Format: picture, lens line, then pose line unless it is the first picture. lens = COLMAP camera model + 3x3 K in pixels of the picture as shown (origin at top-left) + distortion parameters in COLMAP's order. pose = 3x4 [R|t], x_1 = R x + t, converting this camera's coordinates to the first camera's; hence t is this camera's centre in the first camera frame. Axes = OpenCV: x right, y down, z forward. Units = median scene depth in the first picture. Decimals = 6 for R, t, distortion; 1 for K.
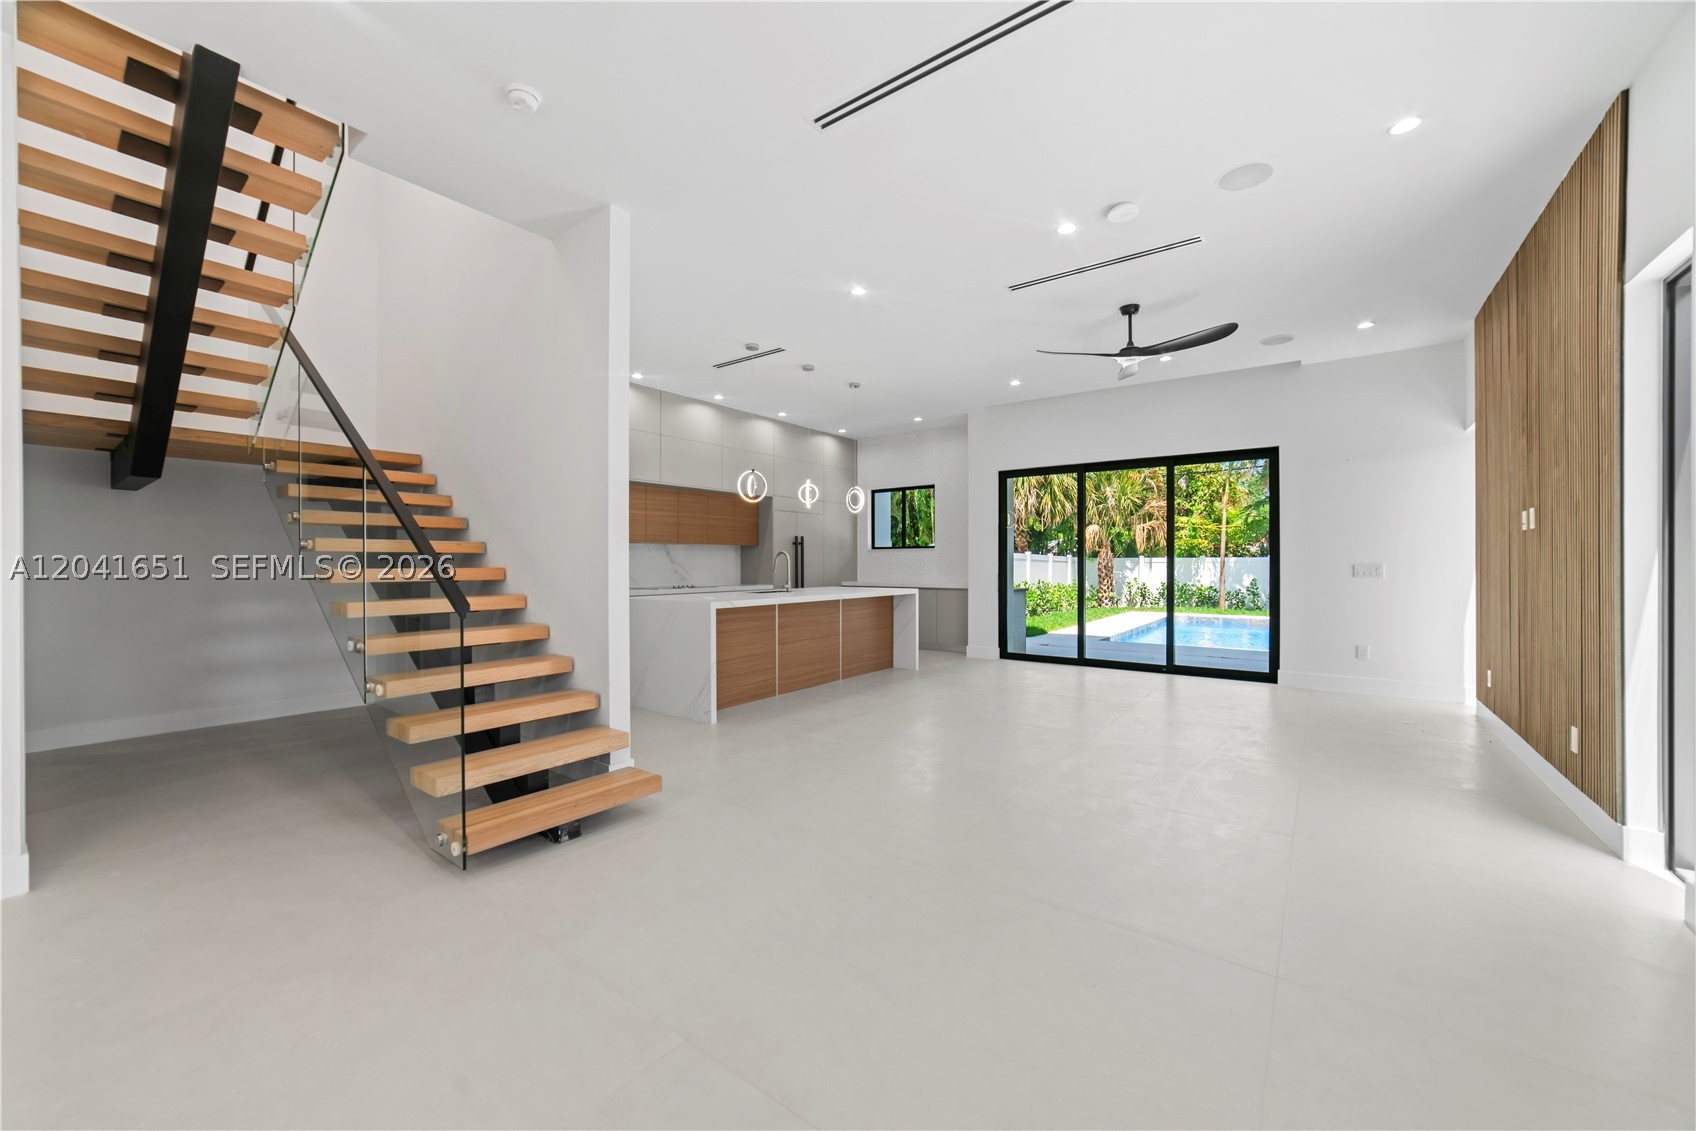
lens RADIAL K [[646.2, 0, 852.9], [0, 646.2, 563.6], [0, 0, 1]] dist [-0.008683, 0.001510]
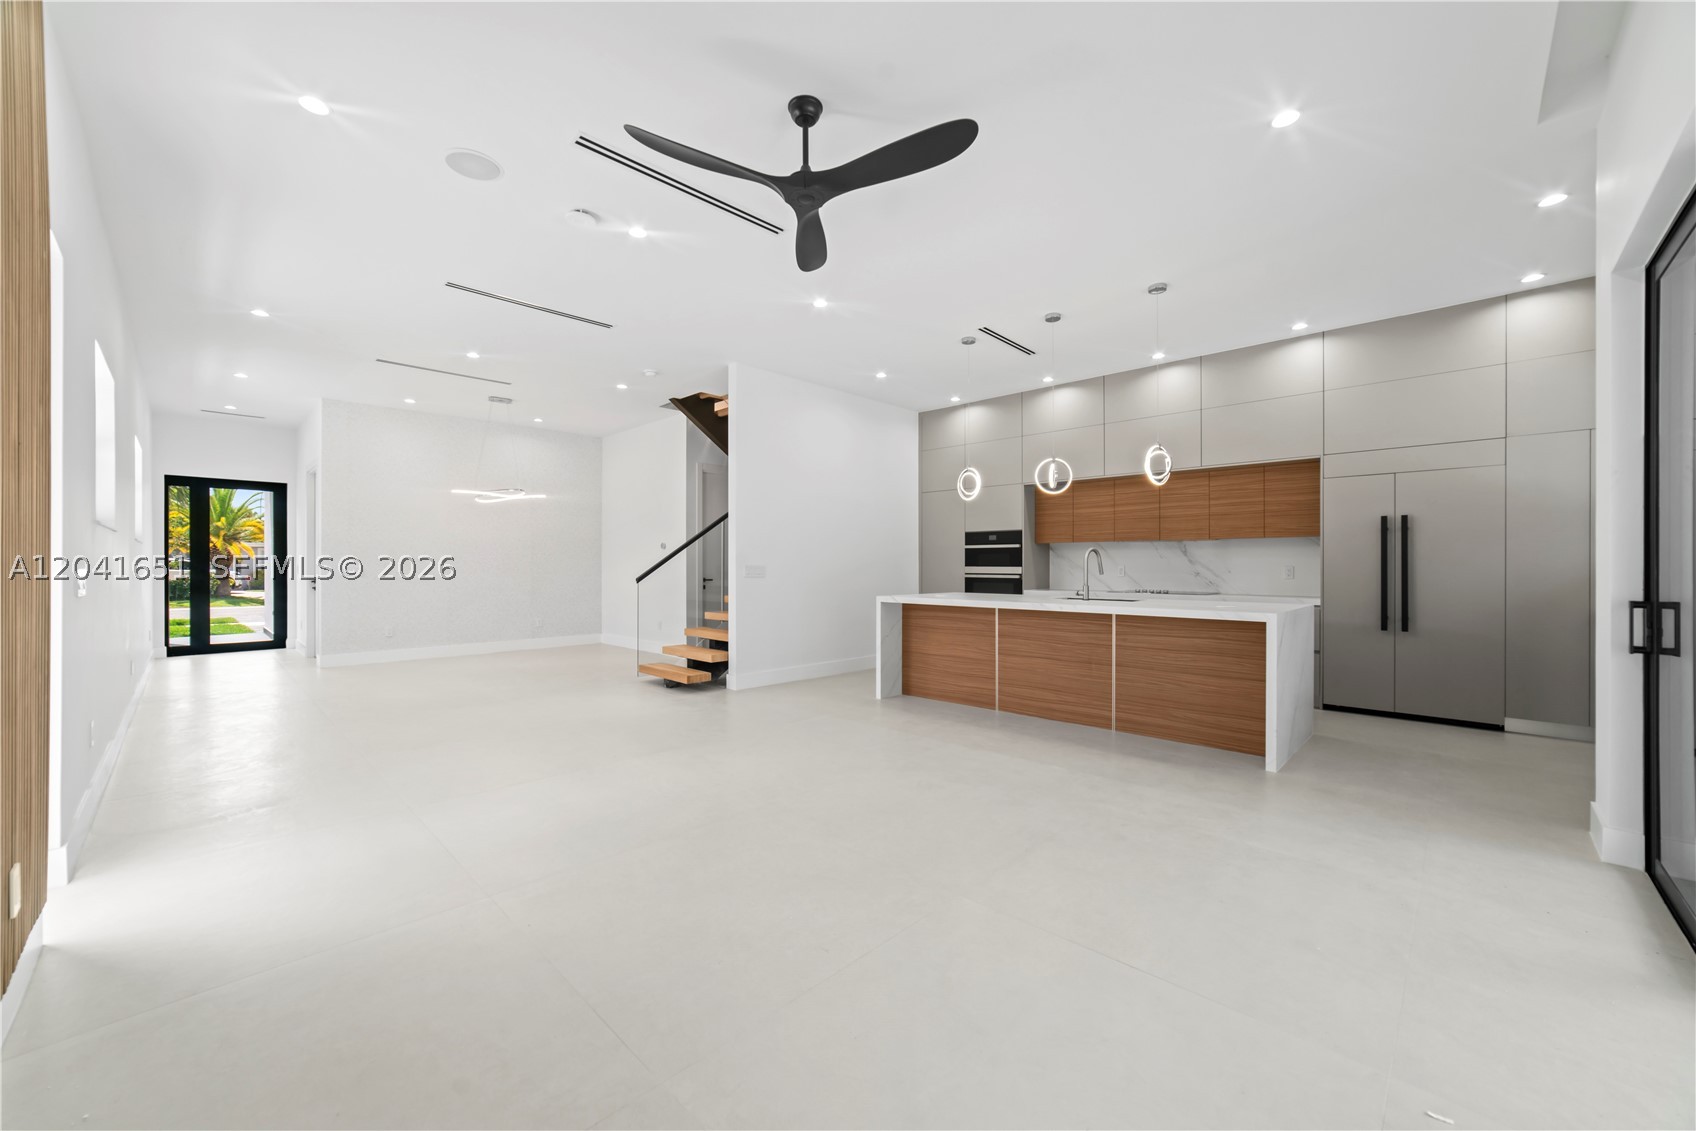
lens RADIAL K [[646.2, 0, 838.0], [0, 646.2, 561.5], [0, 0, 1]] dist [-0.008683, 0.001510]
pose [[-0.133262, -0.005120, -0.991068, 0.797417], [-0.001650, 0.999986, -0.004944, 0.002034], [0.991079, 0.000976, -0.133269, 0.894001]]
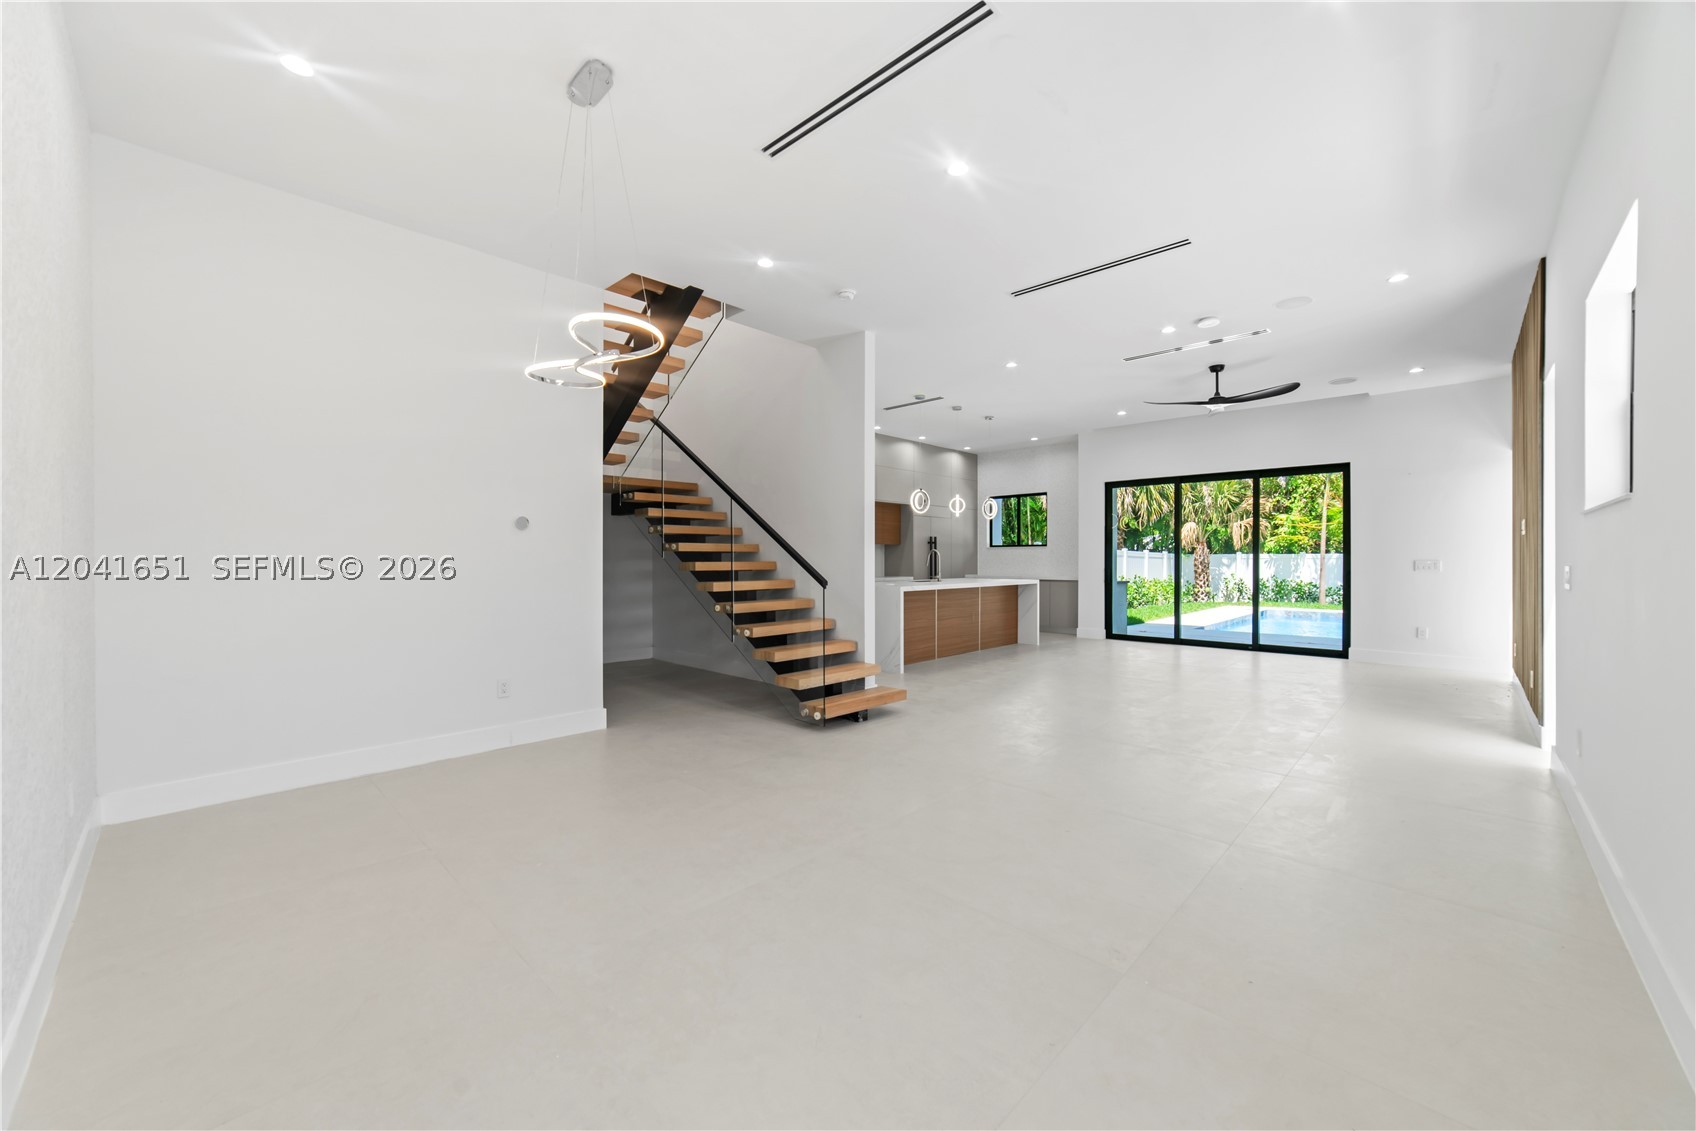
lens RADIAL K [[646.2, 0, 854.7], [0, 646.2, 560.2], [0, 0, 1]] dist [-0.008683, 0.001510]
pose [[0.992456, 0.001323, -0.122598, -0.120339], [-0.001215, 0.999999, 0.000957, 0.001228], [0.122599, -0.000801, 0.992456, -0.332352]]
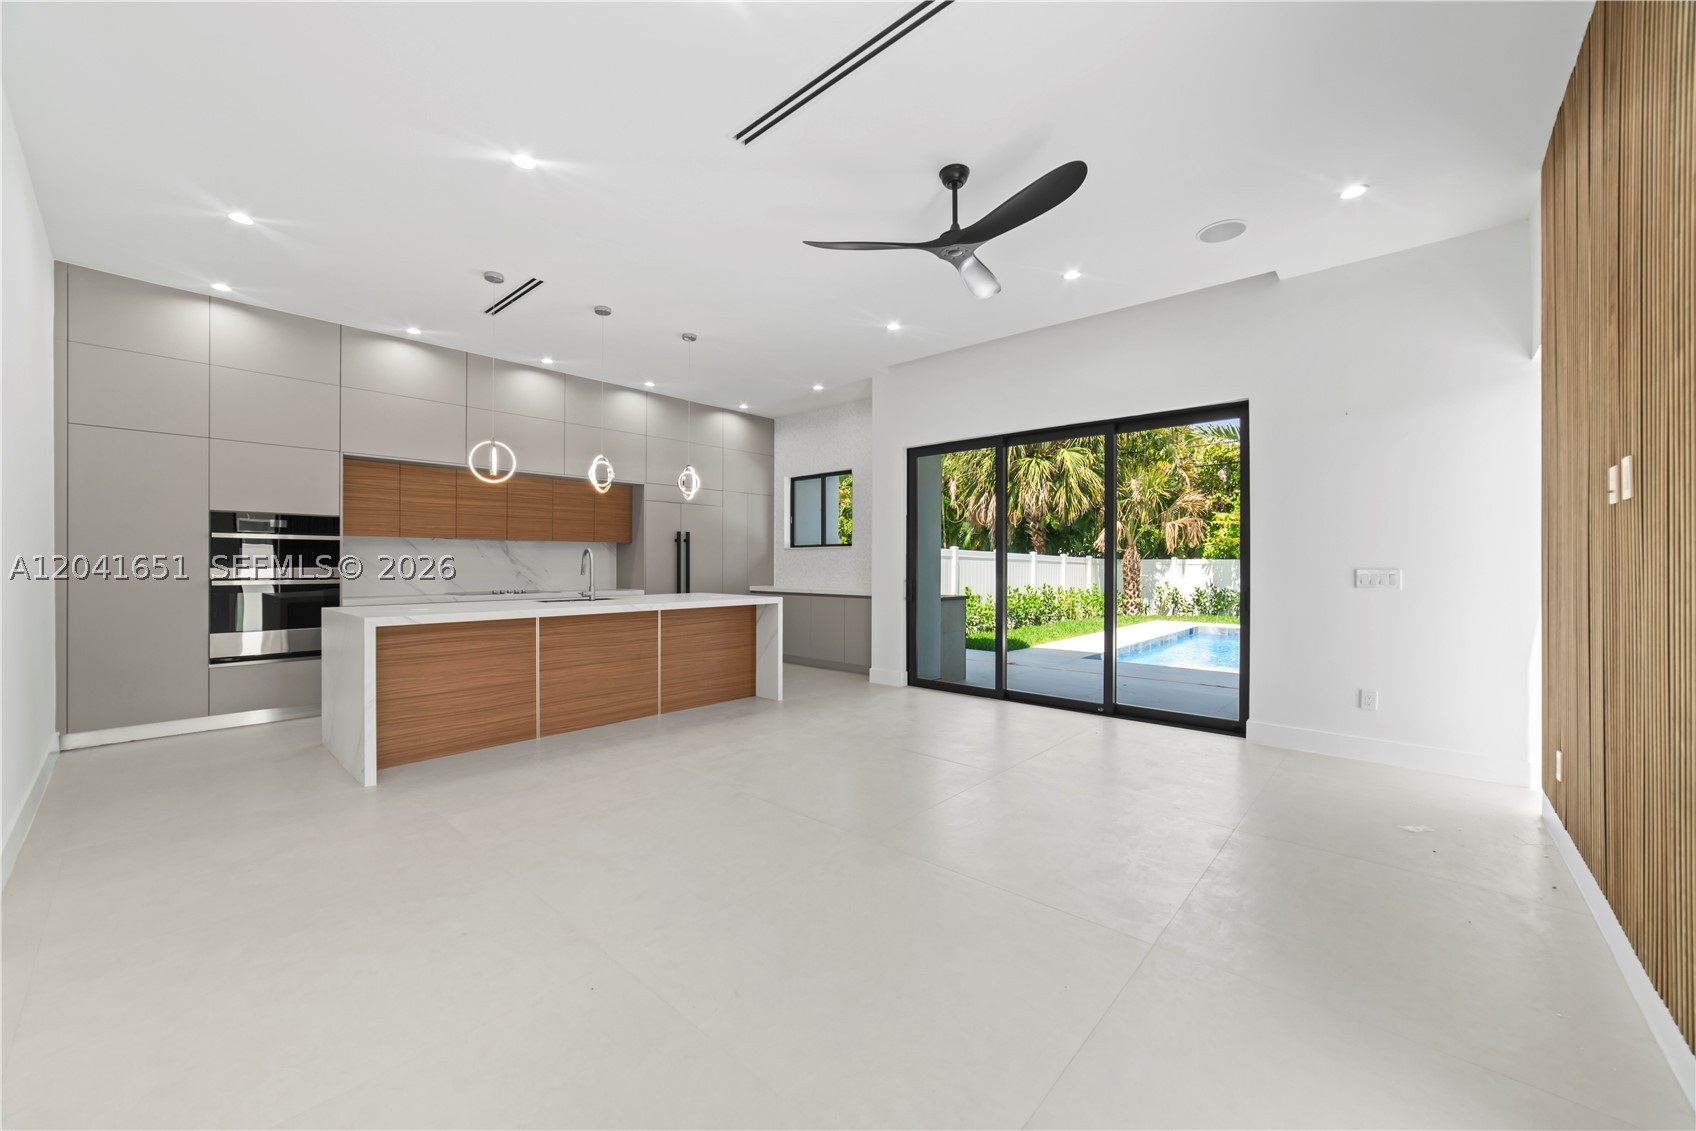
lens RADIAL K [[646.2, 0, 847.5], [0, 646.2, 564.5], [0, 0, 1]] dist [-0.008683, 0.001510]
pose [[0.995356, 0.003757, -0.096189, 0.314790], [-0.003781, 0.999993, -0.000065, -0.001039], [0.096188, 0.000428, 0.995363, 0.279076]]
